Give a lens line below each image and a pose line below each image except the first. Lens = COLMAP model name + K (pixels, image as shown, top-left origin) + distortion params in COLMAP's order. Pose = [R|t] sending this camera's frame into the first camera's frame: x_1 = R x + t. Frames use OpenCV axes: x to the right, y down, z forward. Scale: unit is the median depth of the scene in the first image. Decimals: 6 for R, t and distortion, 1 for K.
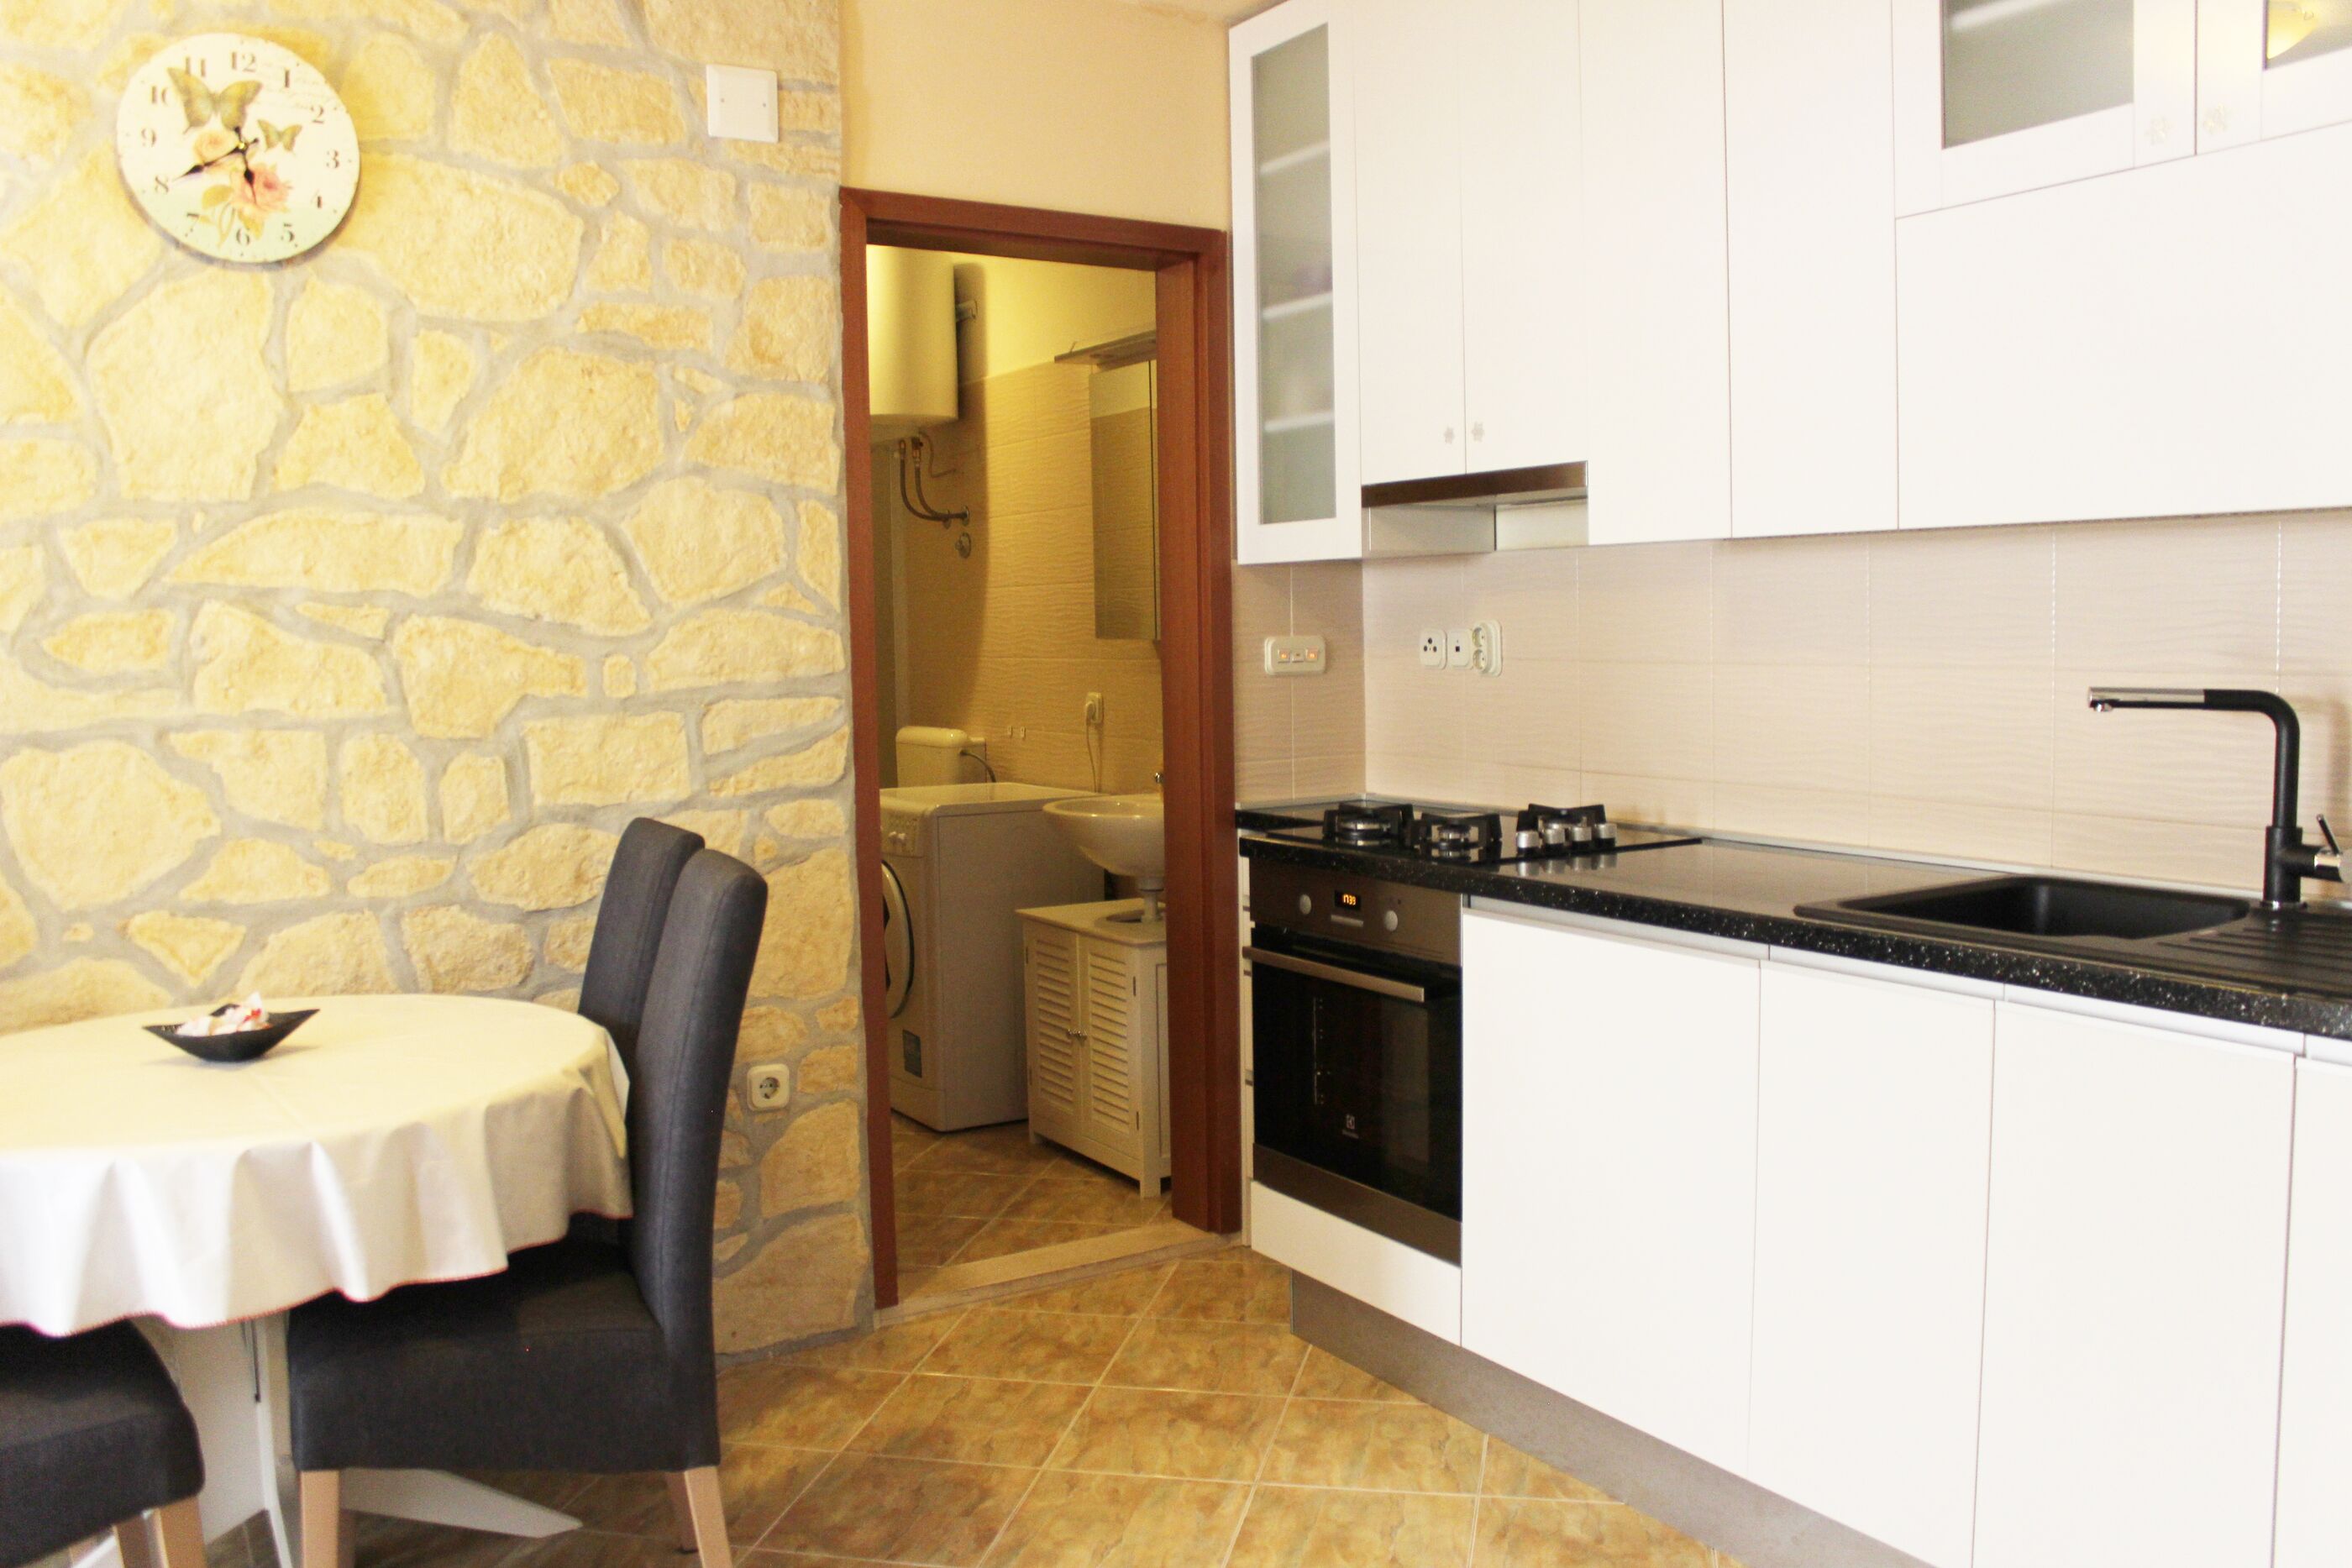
lens RADIAL K [[1977.8, 0, 1176.0], [0, 1977.8, 784.0], [0, 0, 1]] dist [-0.261211, 0.344541]
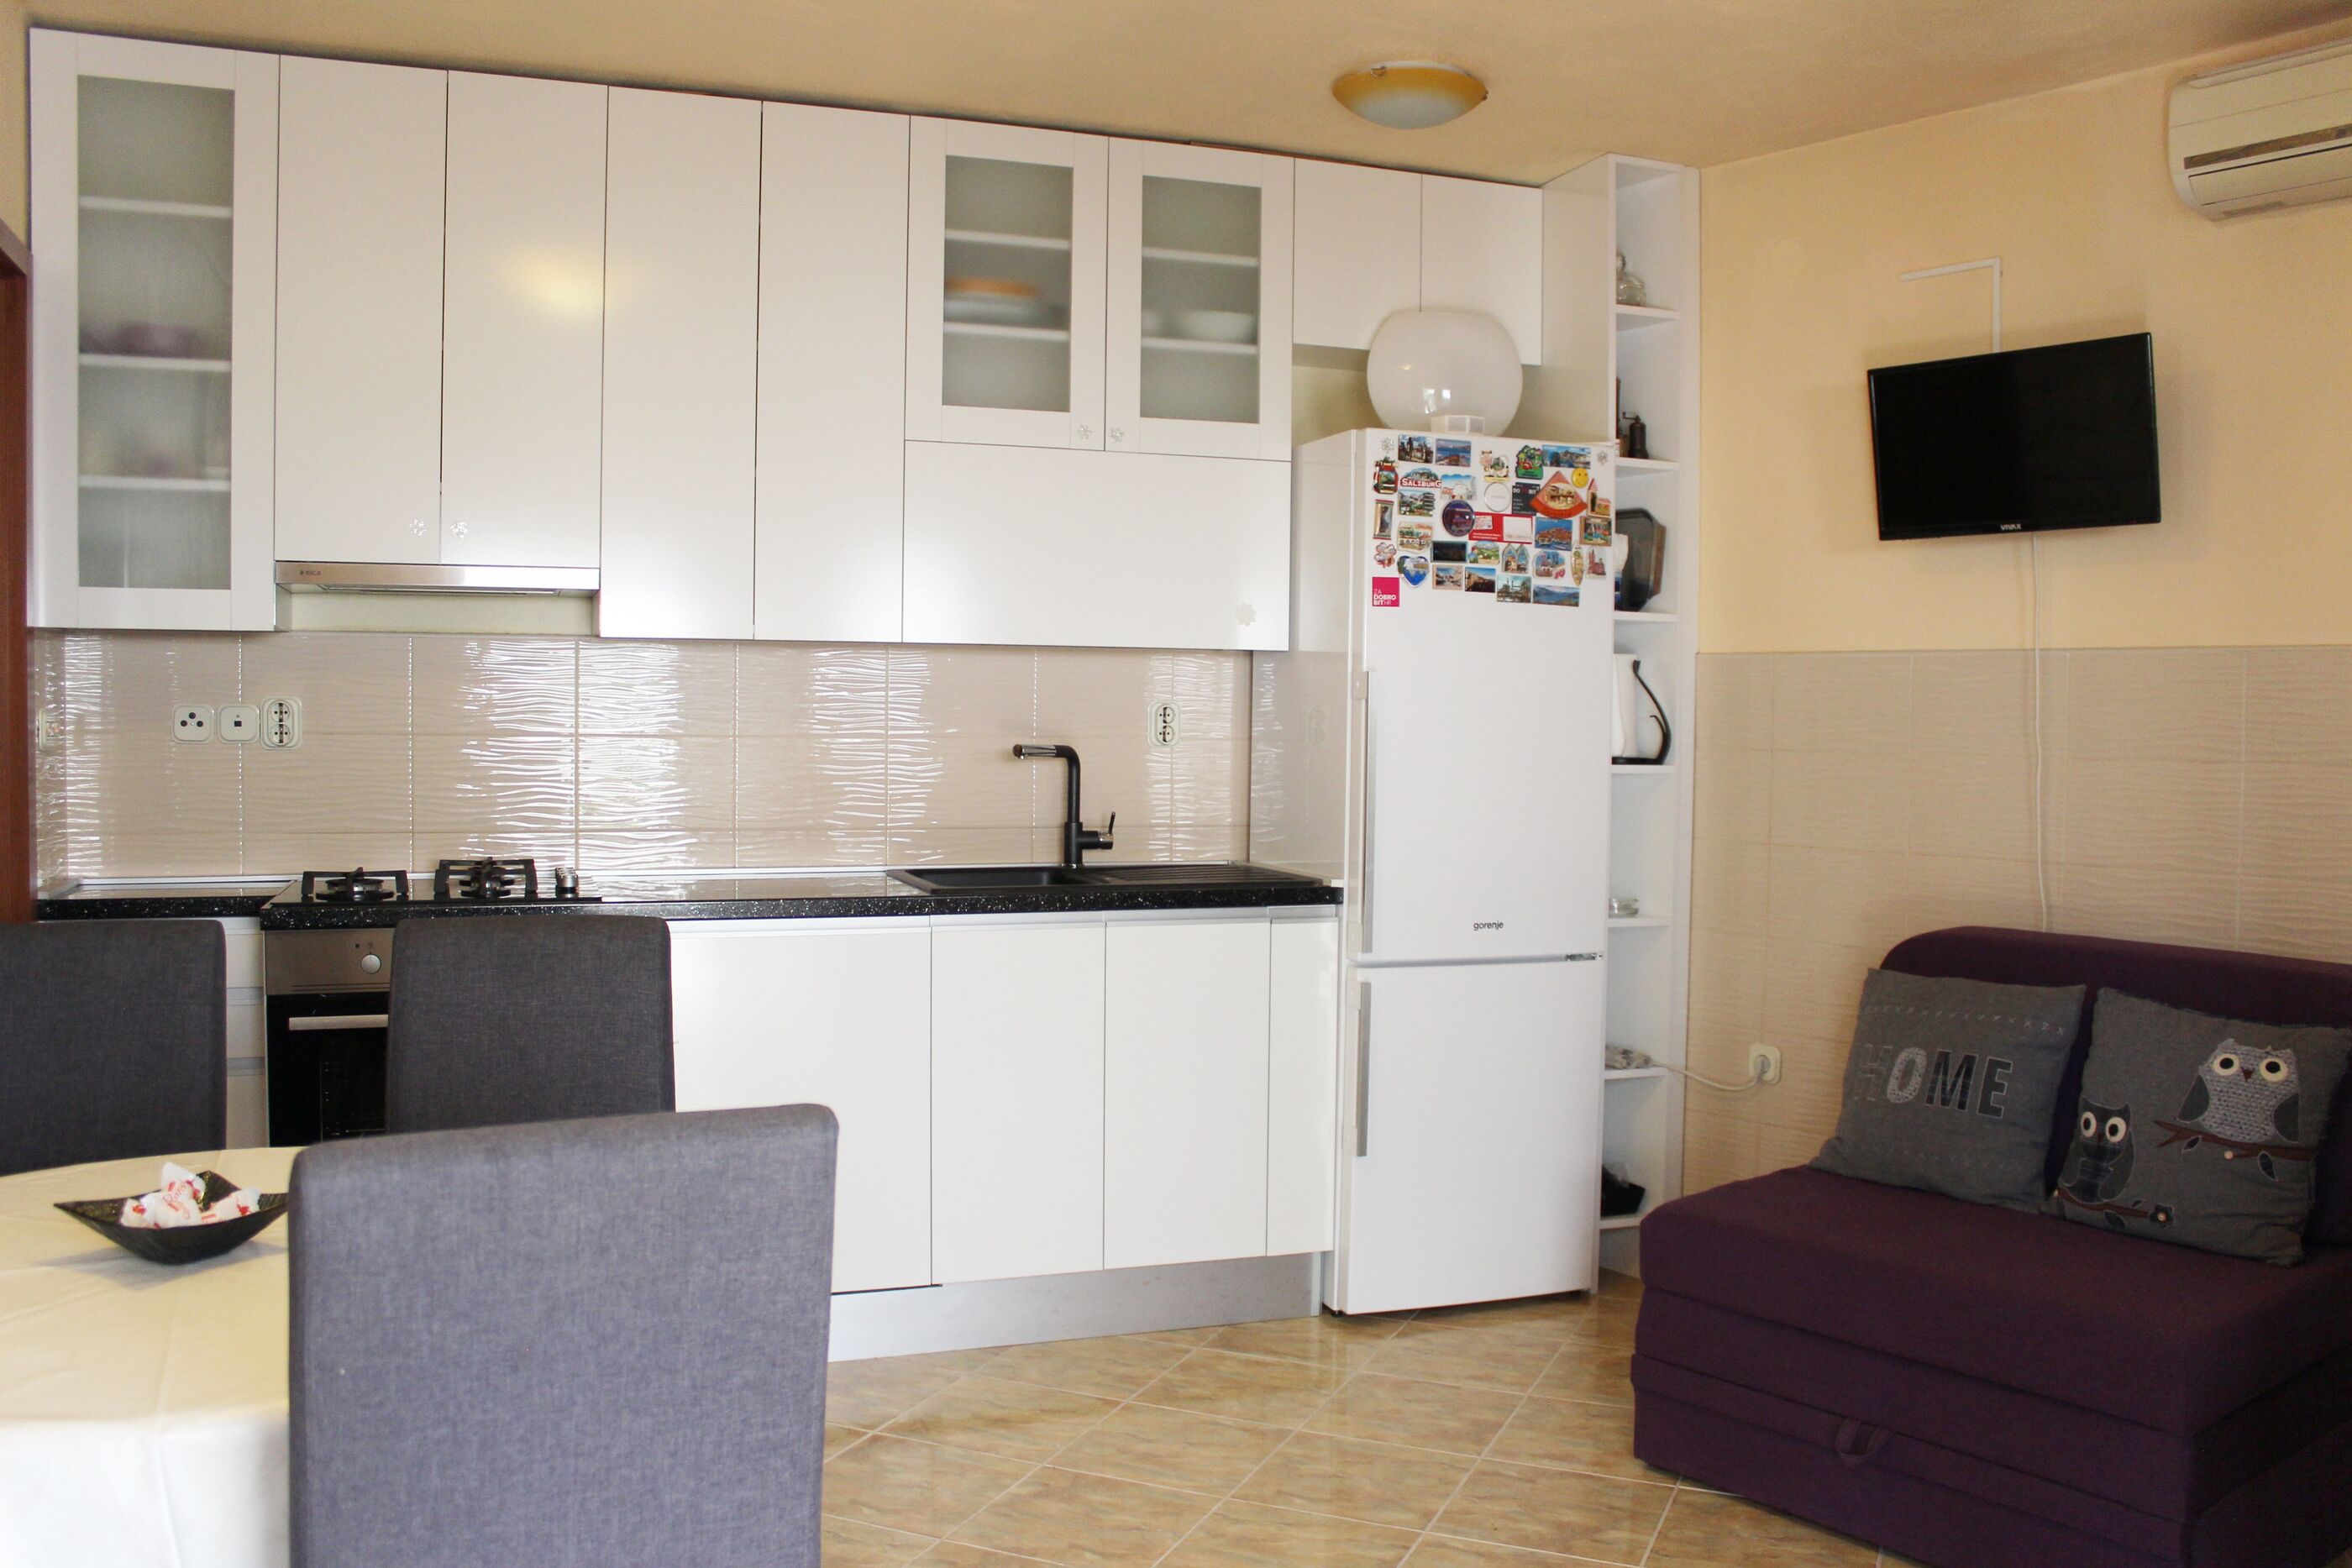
lens RADIAL K [[1948.4, 0, 1176.0], [0, 1948.4, 784.0], [0, 0, 1]] dist [-0.084223, -0.002959]
pose [[0.198904, -0.002907, 0.980015, -0.841521], [0.070712, 0.997432, -0.011393, 0.009436], [-0.977465, 0.071565, 0.198599, 0.377417]]
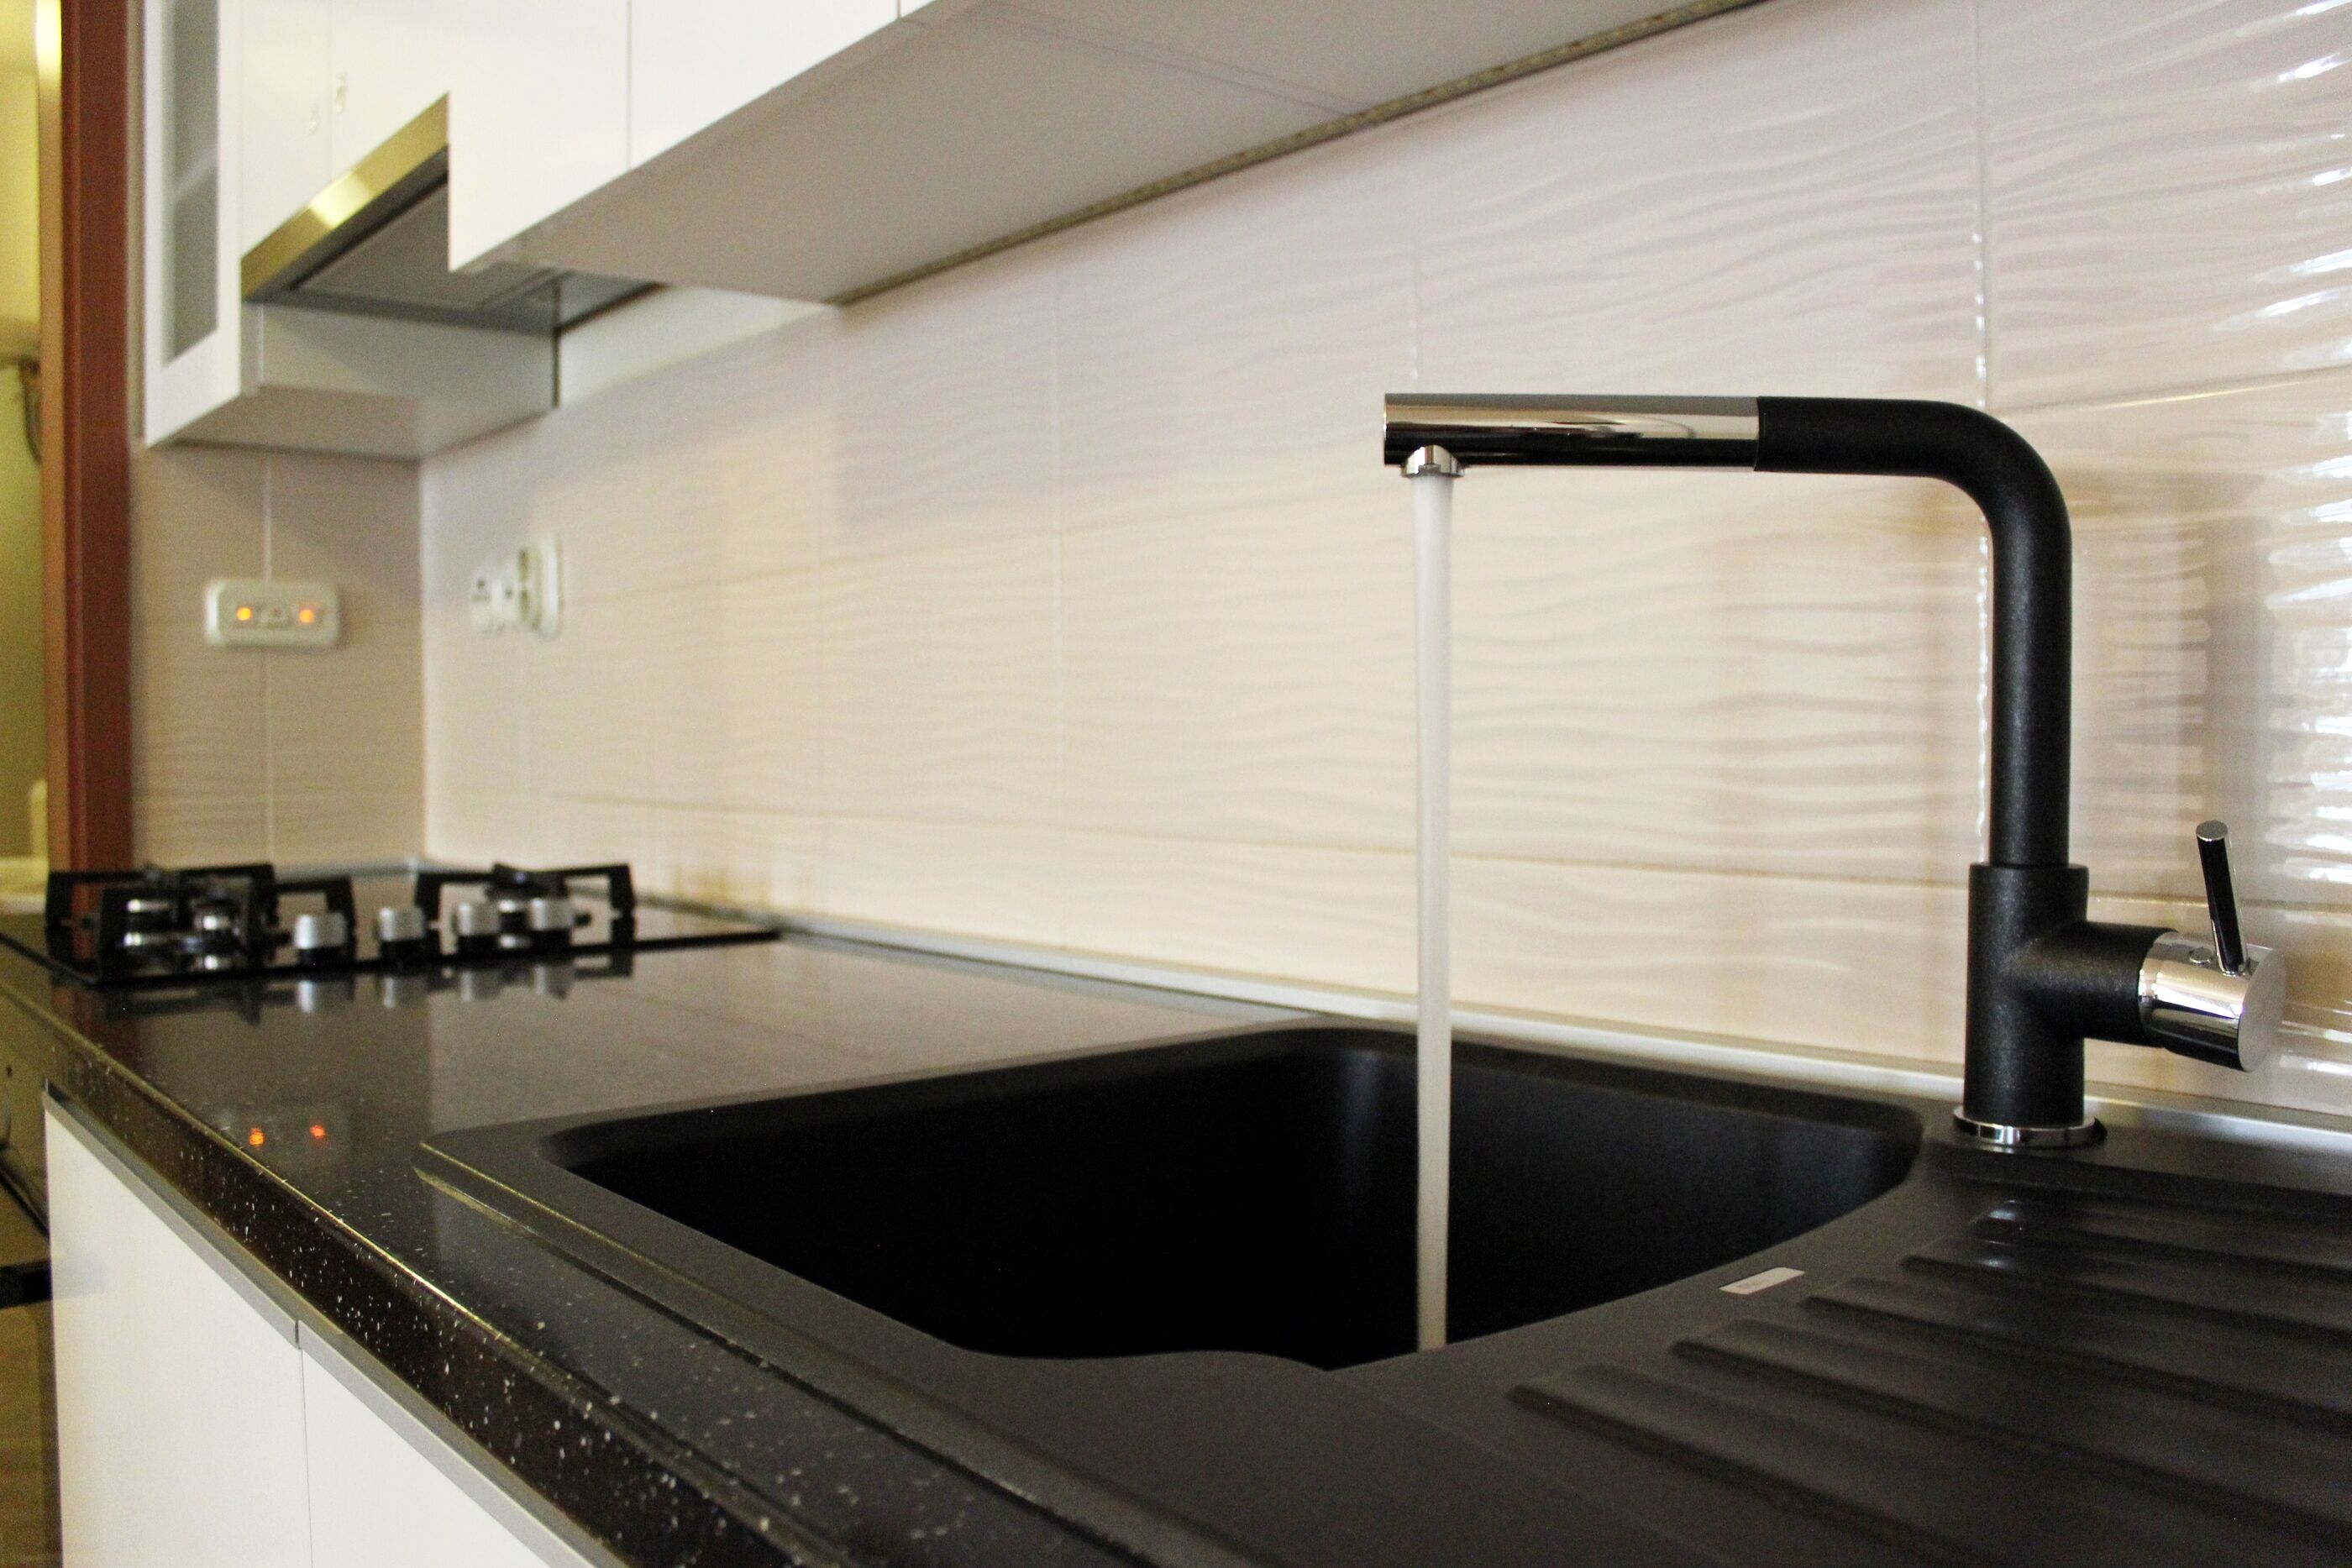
lens RADIAL K [[1977.8, 0, 1176.0], [0, 1977.8, 784.0], [0, 0, 1]] dist [-0.261211, 0.344541]
pose [[0.990135, 0.005904, 0.139989, 0.291850], [0.001932, 0.998441, -0.055778, 0.018221], [-0.140100, 0.055498, 0.988581, 0.508039]]
